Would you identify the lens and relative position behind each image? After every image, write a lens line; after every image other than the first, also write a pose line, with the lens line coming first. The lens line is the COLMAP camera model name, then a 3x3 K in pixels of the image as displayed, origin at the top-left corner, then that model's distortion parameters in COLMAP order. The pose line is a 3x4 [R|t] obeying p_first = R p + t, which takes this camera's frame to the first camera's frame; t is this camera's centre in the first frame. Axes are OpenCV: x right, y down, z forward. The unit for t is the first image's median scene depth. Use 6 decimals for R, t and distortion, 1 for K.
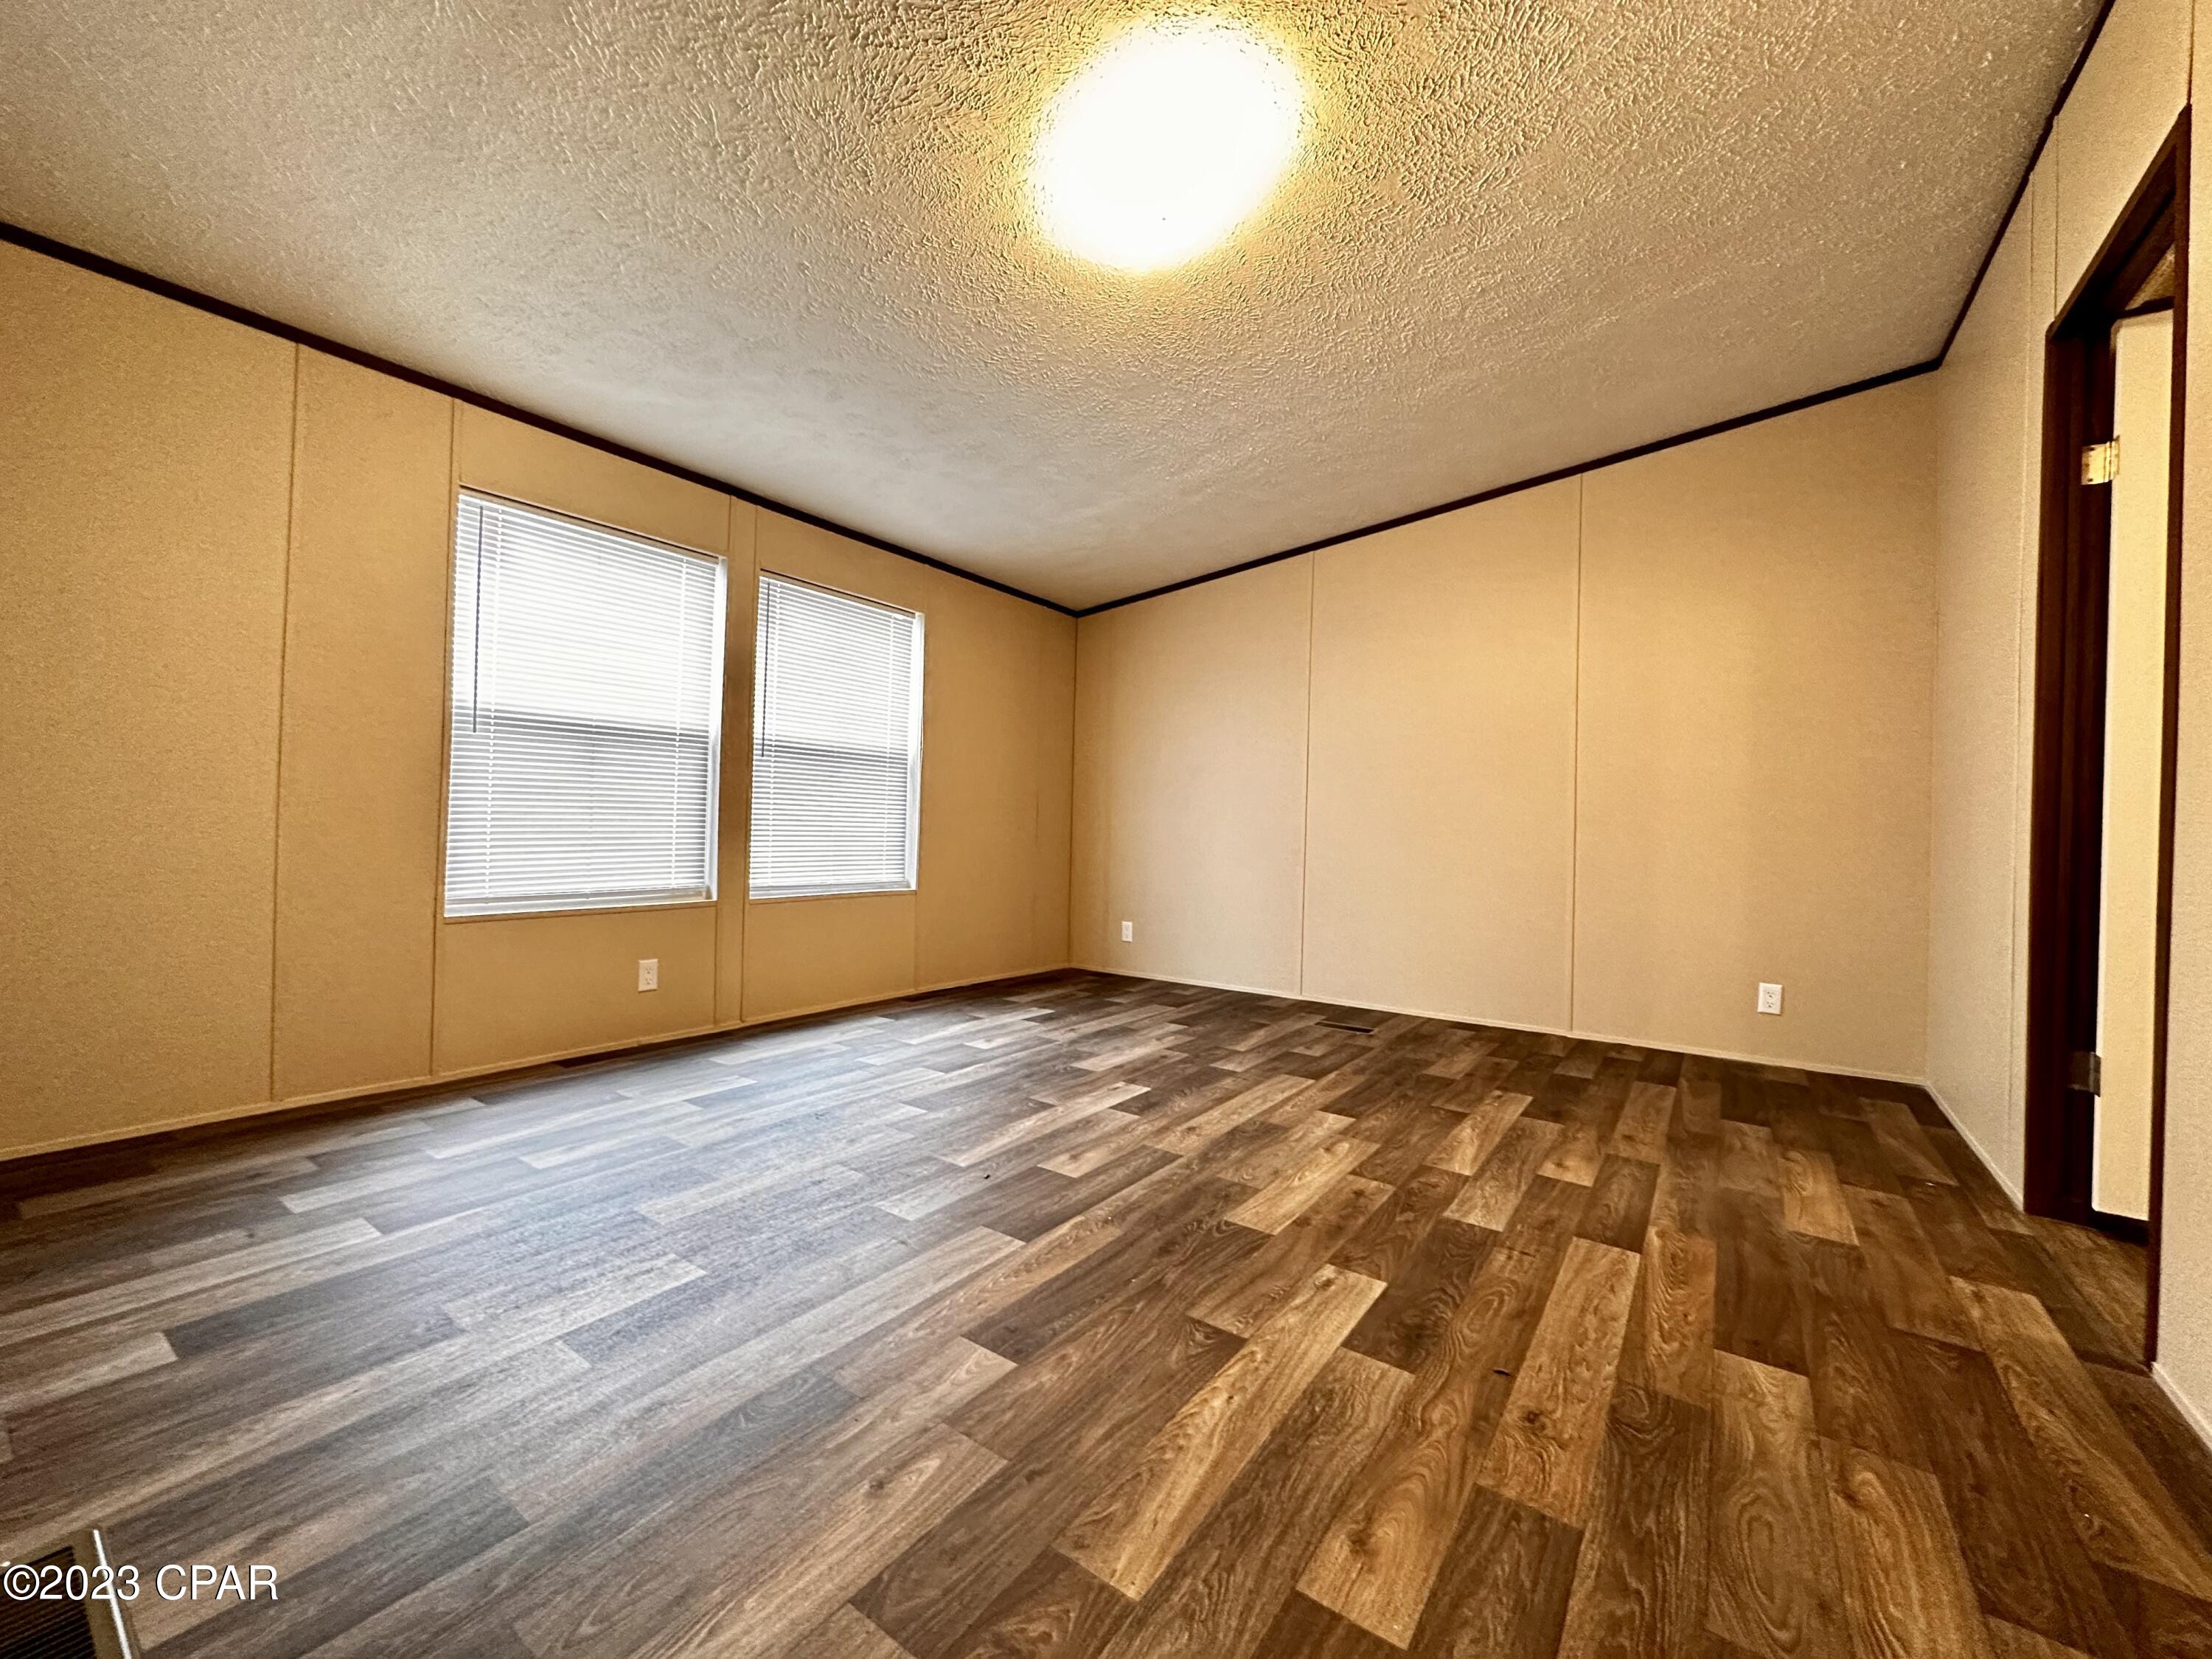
lens RADIAL K [[875.5, 0, 1106.0], [0, 875.5, 829.5], [0, 0, 1]] dist [-0.021303, 0.000041]
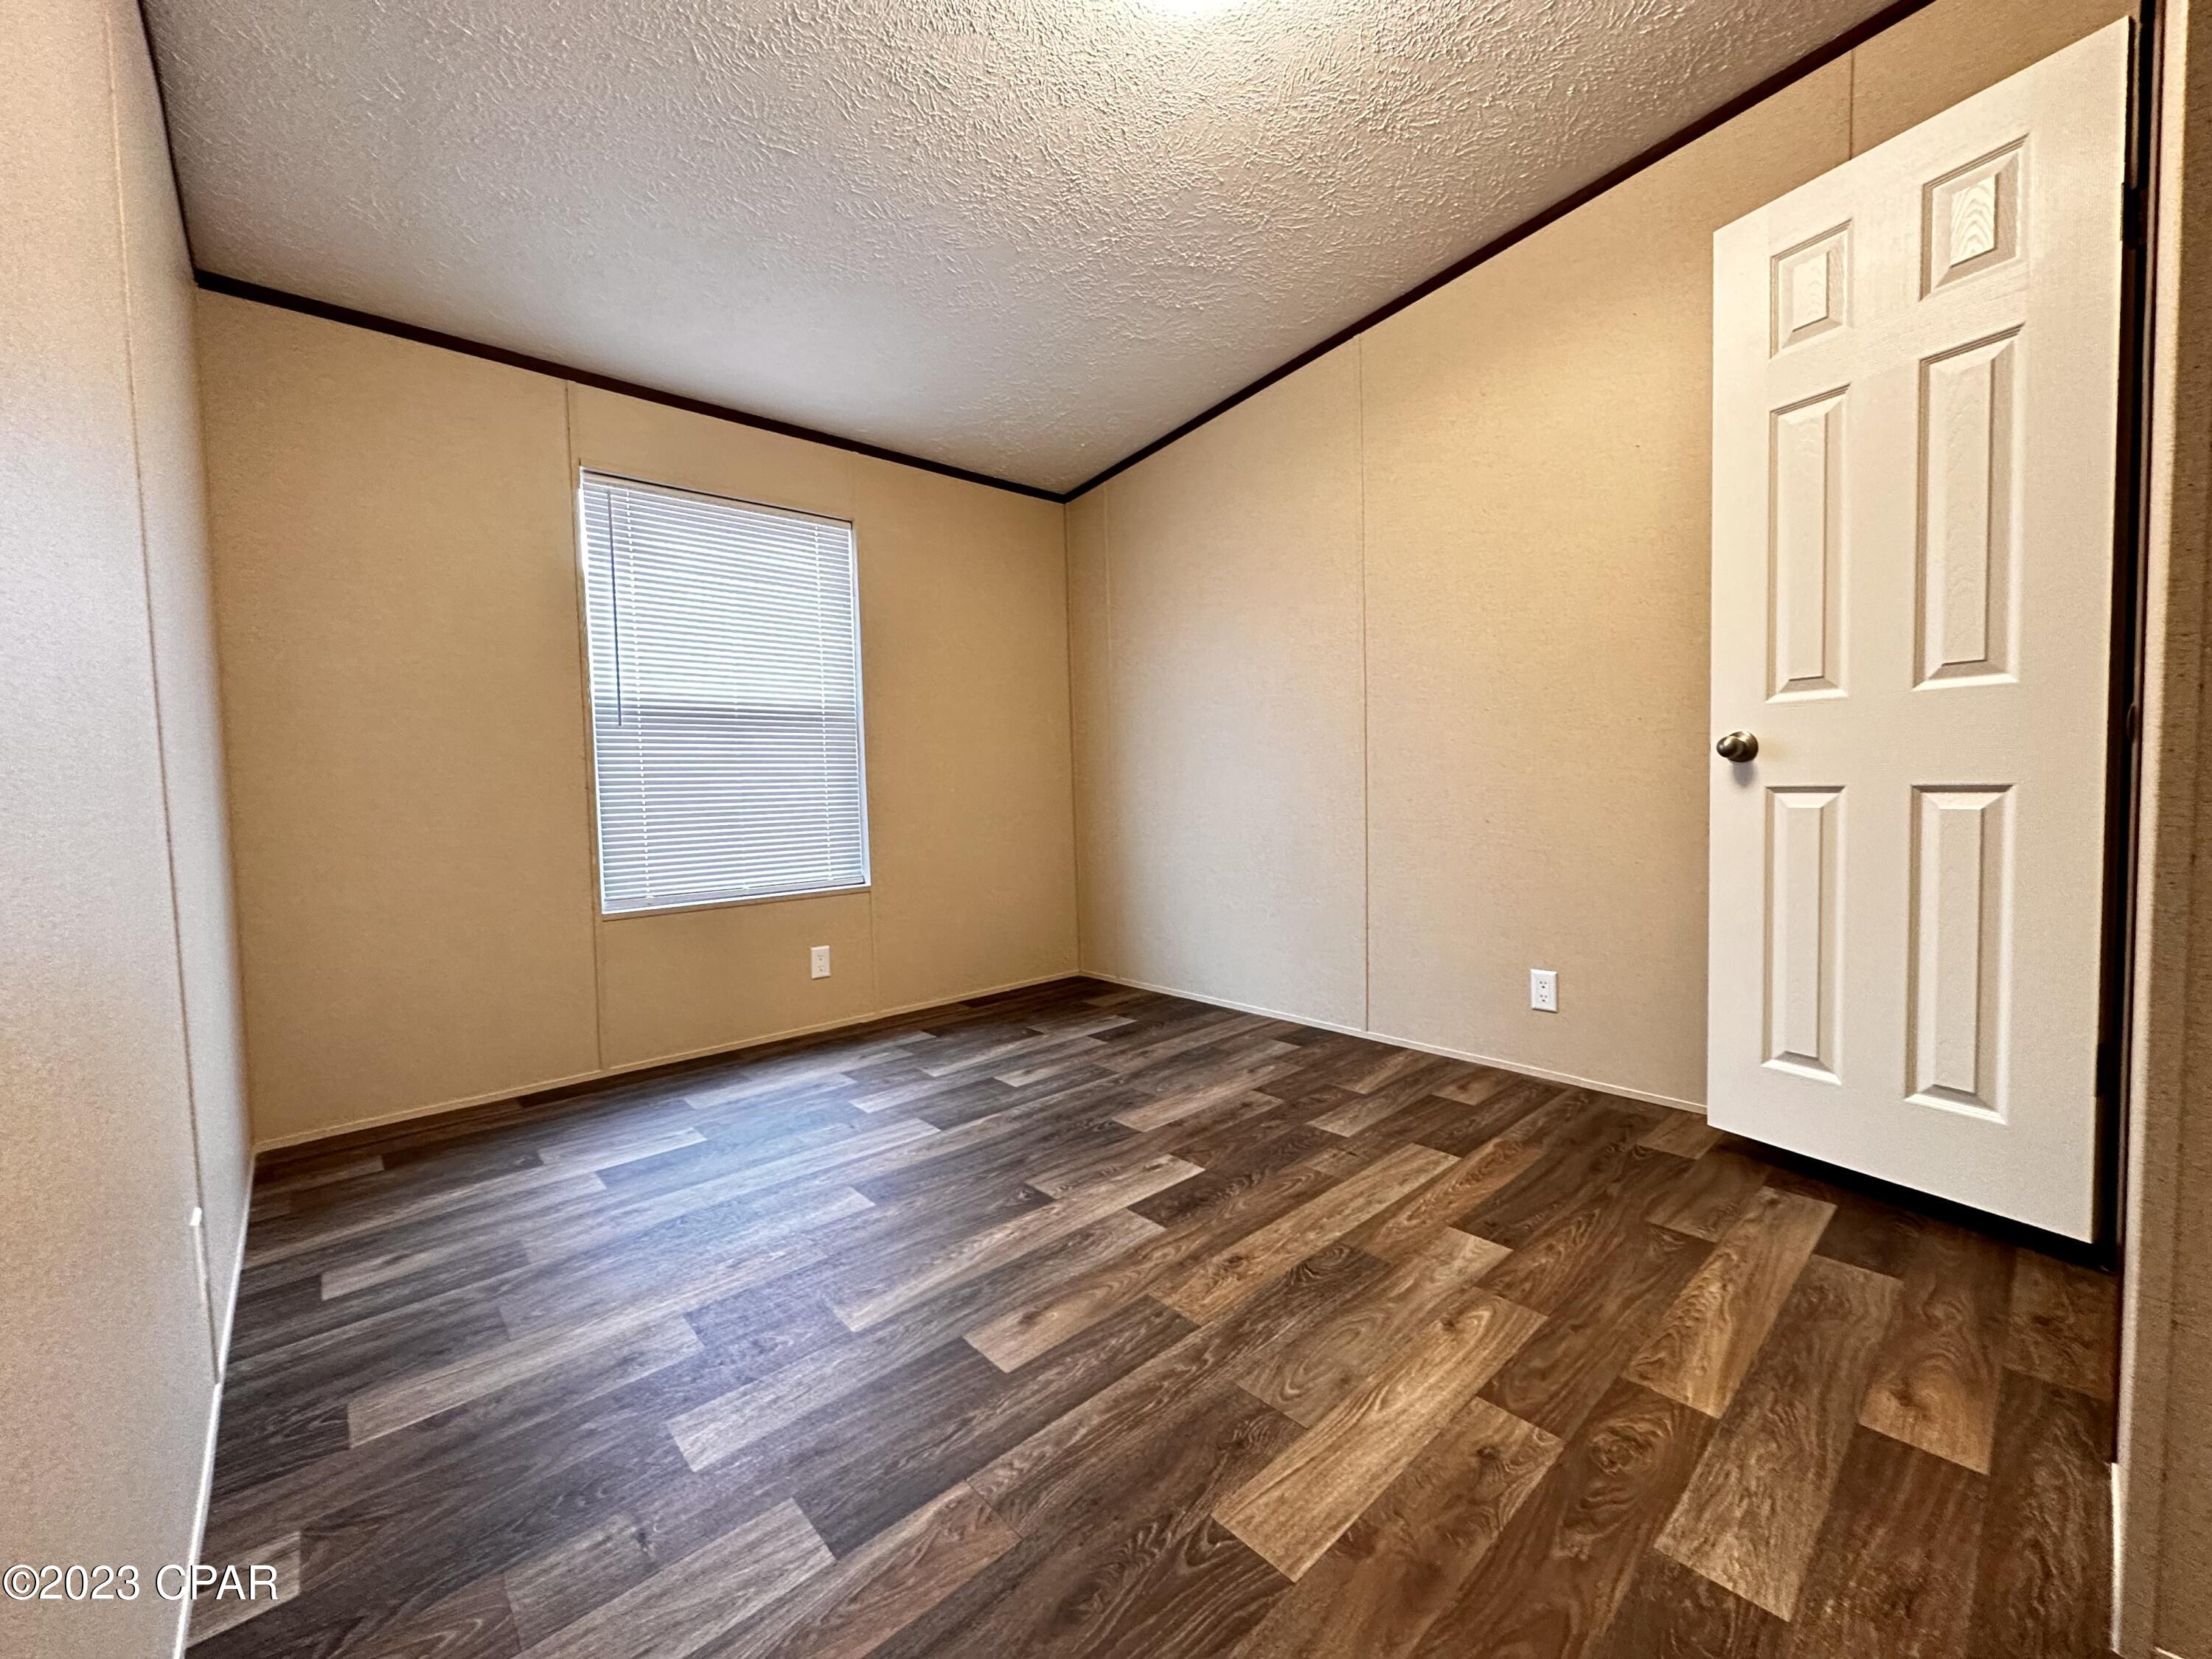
lens RADIAL K [[889.6, 0, 1117.1], [0, 889.6, 823.2], [0, 0, 1]] dist [0.000092, -0.000437]
pose [[0.978253, -0.039542, -0.203613, 0.164162], [0.048657, 0.998016, 0.039956, -0.012011], [0.201629, -0.048995, 0.978236, 0.363145]]
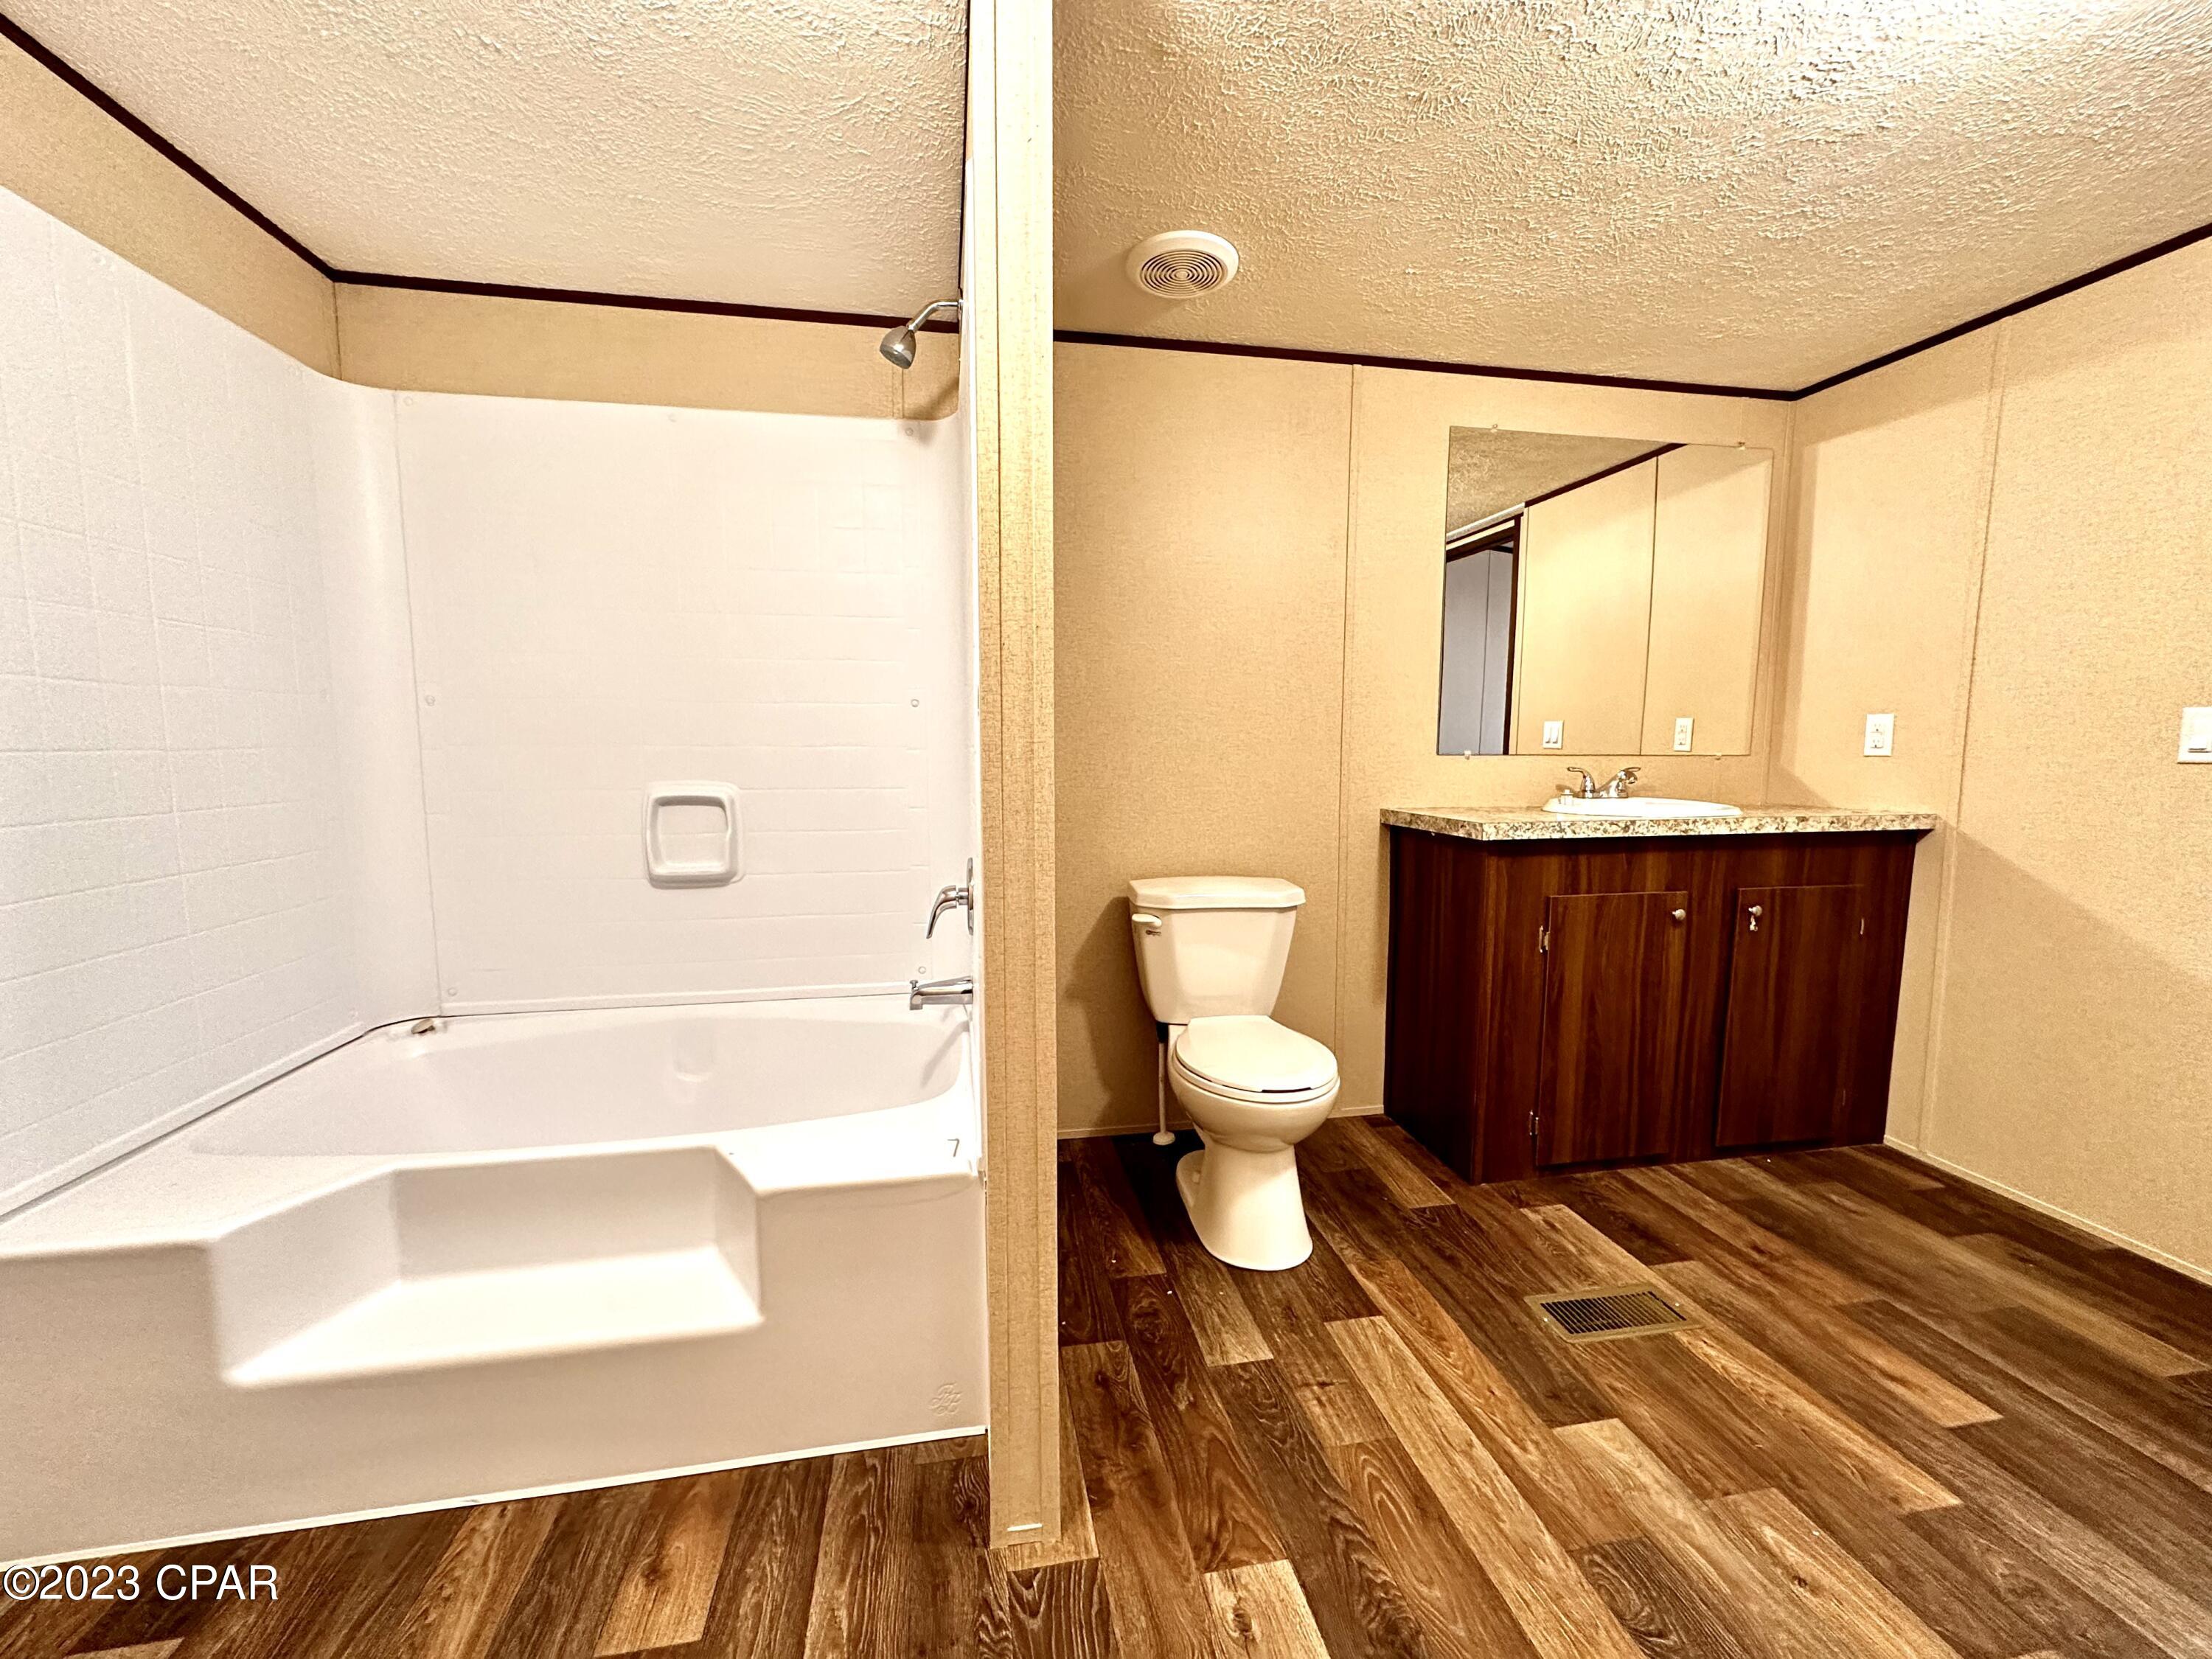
lens RADIAL K [[889.6, 0, 1117.1], [0, 889.6, 823.2], [0, 0, 1]] dist [0.000092, -0.000437]
pose [[0.691126, -0.094195, 0.716570, -0.331509], [0.017947, 0.993402, 0.113275, -0.125811], [-0.722512, -0.065427, 0.688256, 0.935280]]
